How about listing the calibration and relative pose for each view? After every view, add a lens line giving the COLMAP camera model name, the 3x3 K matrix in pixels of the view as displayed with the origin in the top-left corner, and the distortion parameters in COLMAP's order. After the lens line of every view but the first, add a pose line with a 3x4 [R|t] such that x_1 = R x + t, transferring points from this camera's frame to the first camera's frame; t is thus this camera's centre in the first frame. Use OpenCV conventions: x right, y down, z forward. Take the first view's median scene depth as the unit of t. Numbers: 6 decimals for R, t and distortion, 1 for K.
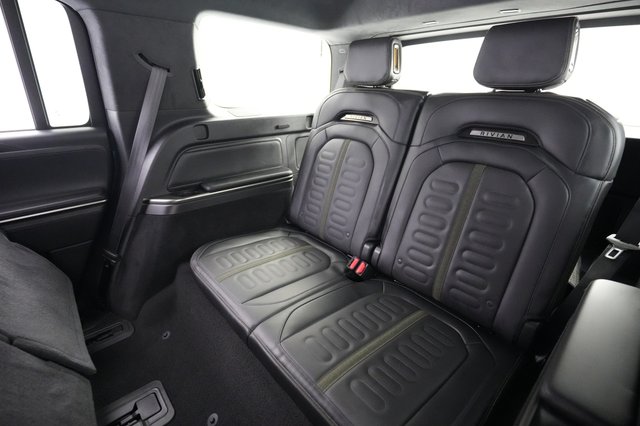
lens RADIAL K [[327.7, 0, 320.0], [0, 327.7, 213.0], [0, 0, 1]] dist [-0.000342, -0.000048]
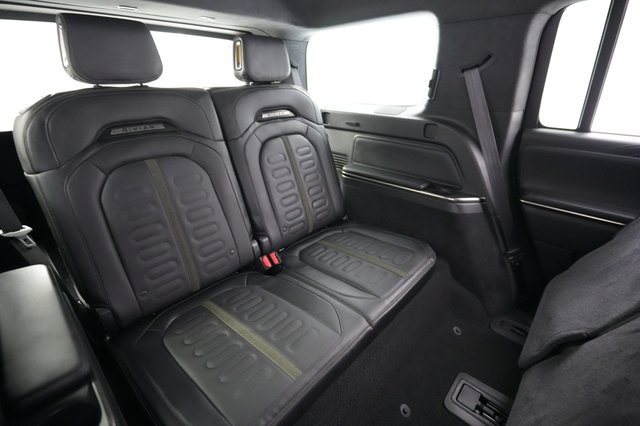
lens RADIAL K [[327.7, 0, 320.0], [0, 327.7, 213.0], [0, 0, 1]] dist [-0.000342, -0.000048]
pose [[-0.153552, -0.399159, 0.903932, -0.850816], [0.370469, 0.824801, 0.427148, -0.373420], [-0.916064, 0.400469, 0.021226, 0.851760]]
